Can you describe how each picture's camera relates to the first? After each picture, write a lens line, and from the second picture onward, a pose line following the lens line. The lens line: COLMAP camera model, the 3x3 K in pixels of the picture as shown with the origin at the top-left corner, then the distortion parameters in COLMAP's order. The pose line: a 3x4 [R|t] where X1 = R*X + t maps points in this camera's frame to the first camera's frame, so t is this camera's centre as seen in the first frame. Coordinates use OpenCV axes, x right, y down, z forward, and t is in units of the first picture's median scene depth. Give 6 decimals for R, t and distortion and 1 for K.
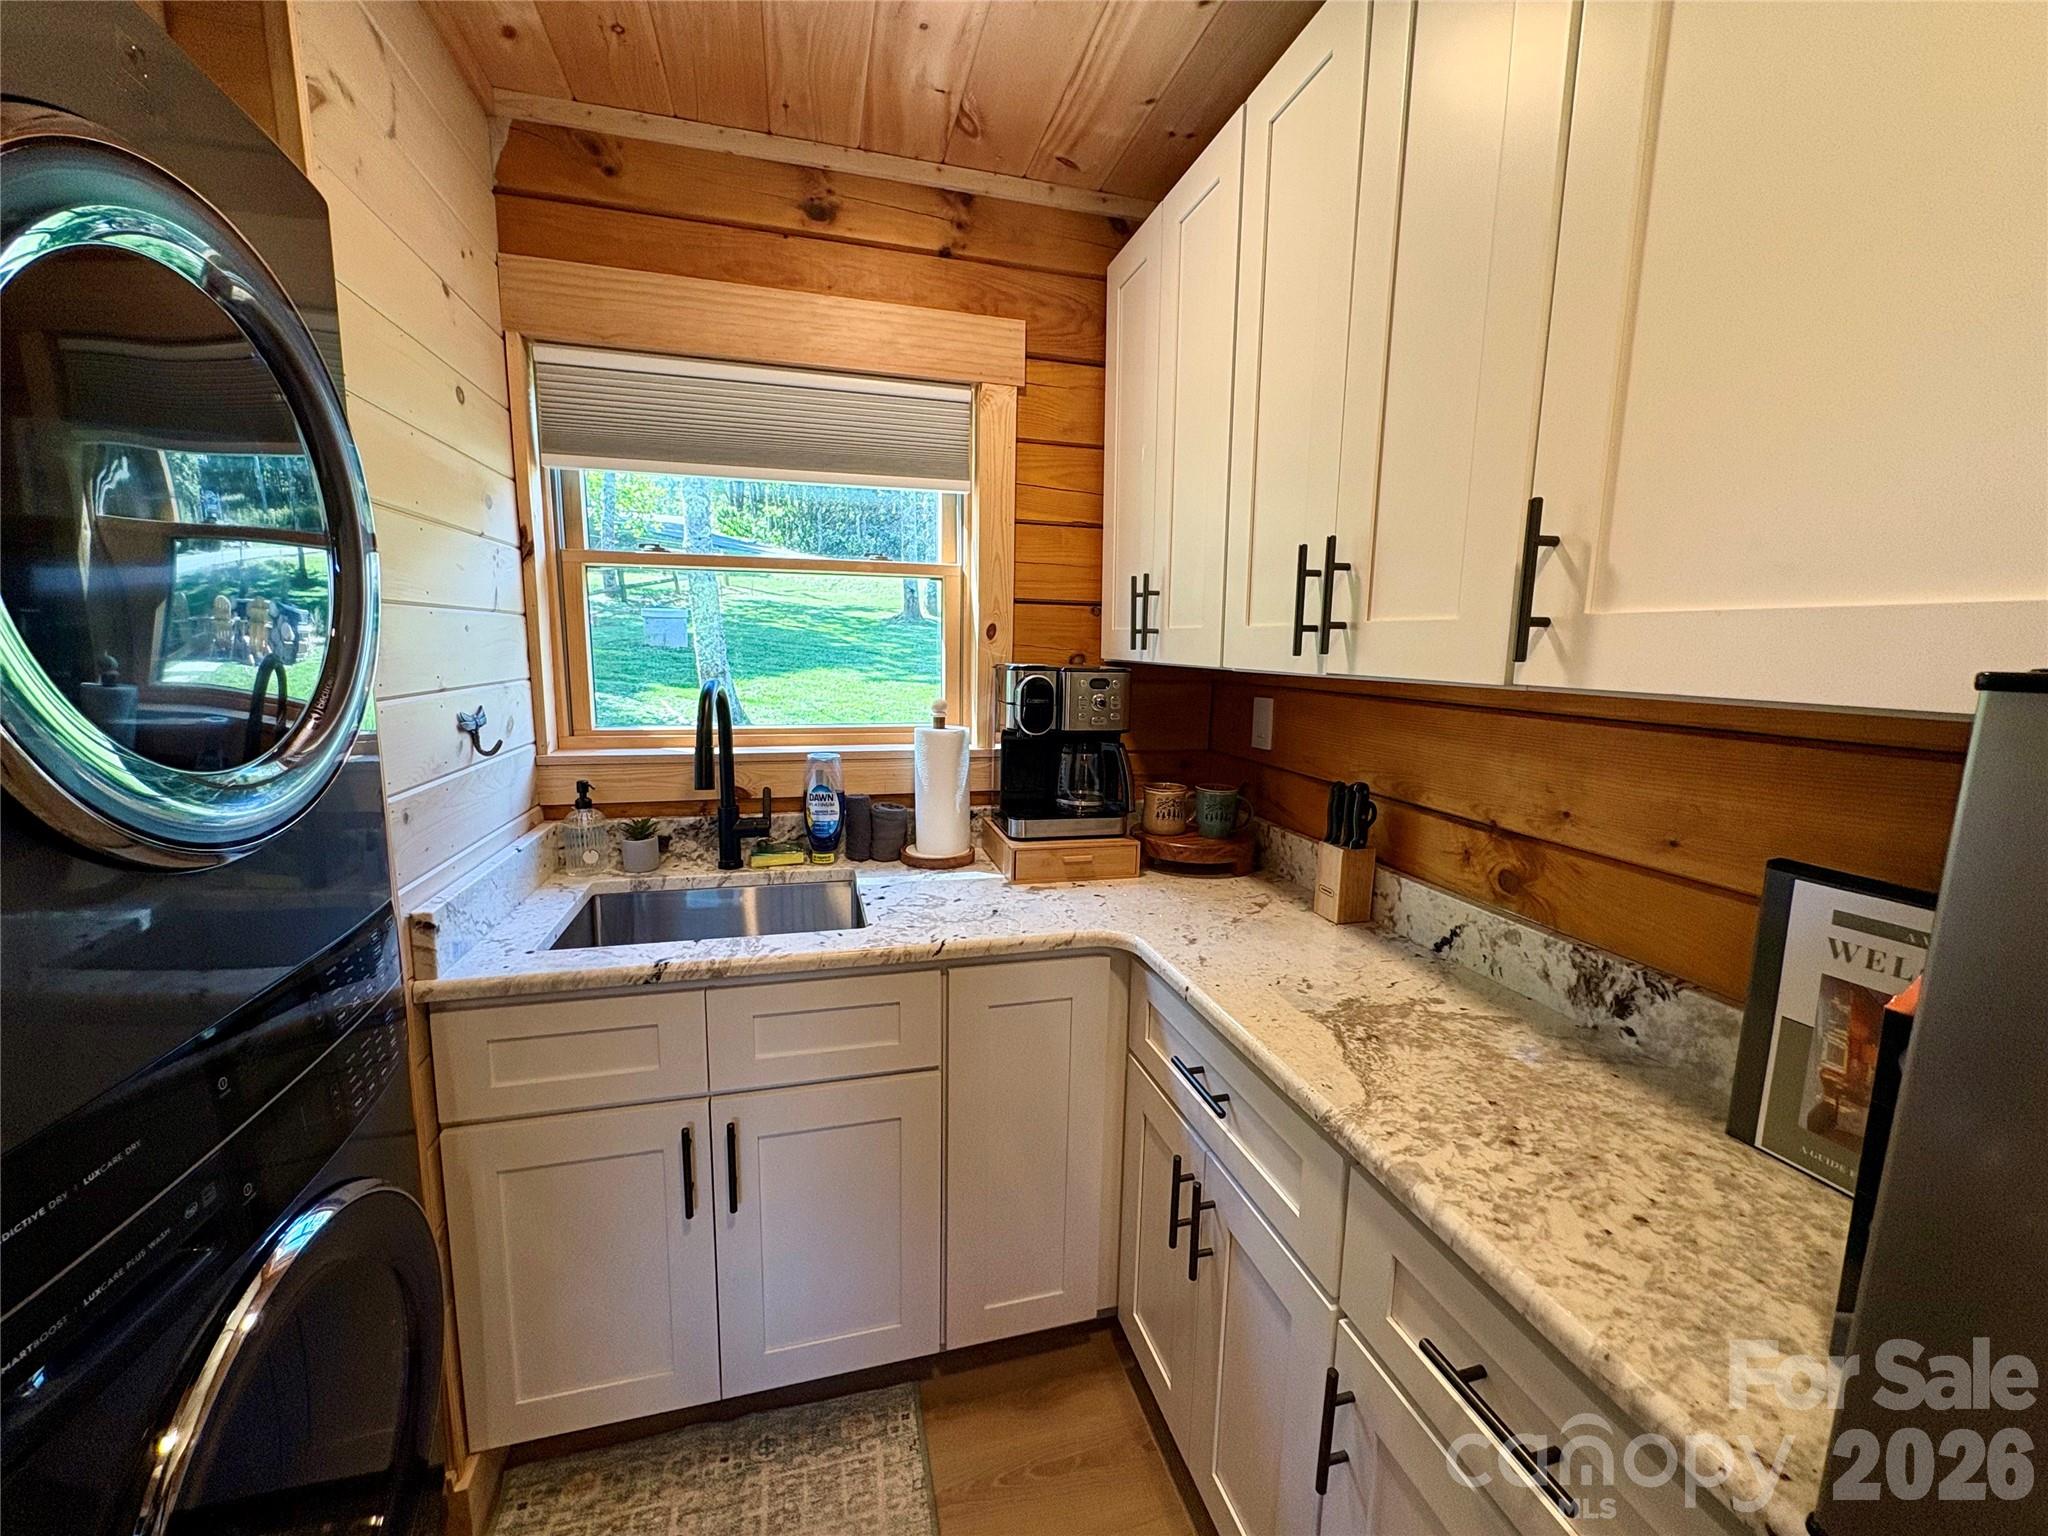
lens RADIAL K [[815.4, 0, 1024.0], [0, 815.4, 768.0], [0, 0, 1]] dist [0.001221, -0.000543]
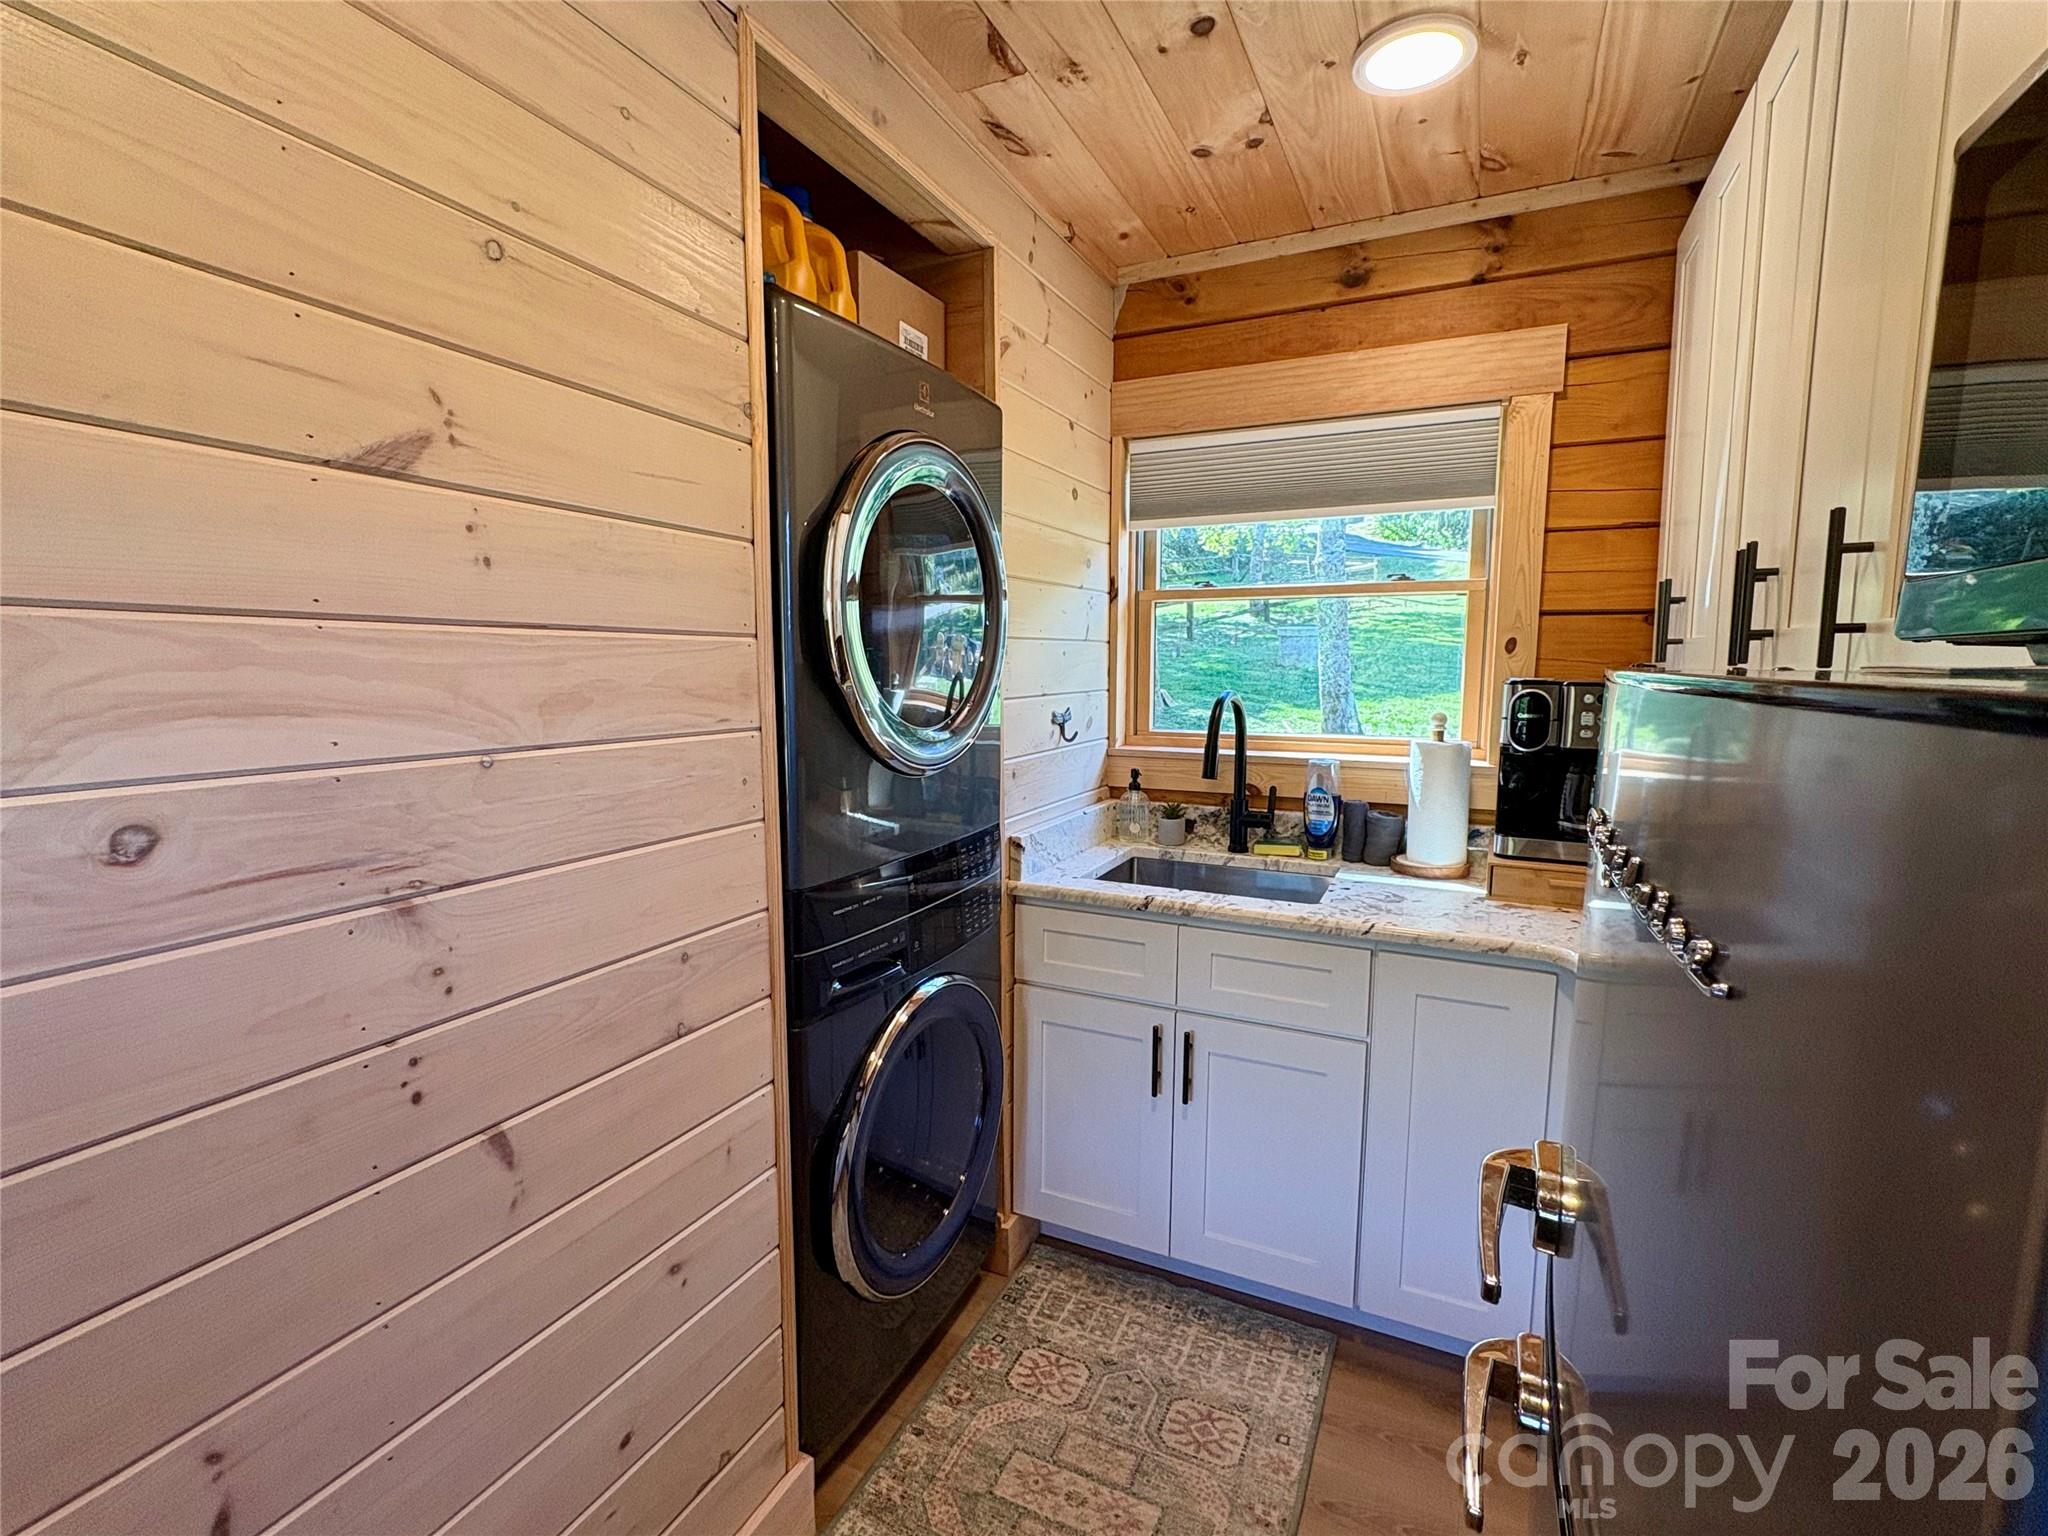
lens RADIAL K [[963.8, 0, 1024.0], [0, 963.8, 768.0], [0, 0, 1]] dist [0.000304, 0.000176]
pose [[0.753652, 0.058516, -0.654663, 0.323837], [-0.086553, 0.996191, -0.010598, 0.045447], [0.651550, 0.064651, 0.755846, -0.267779]]
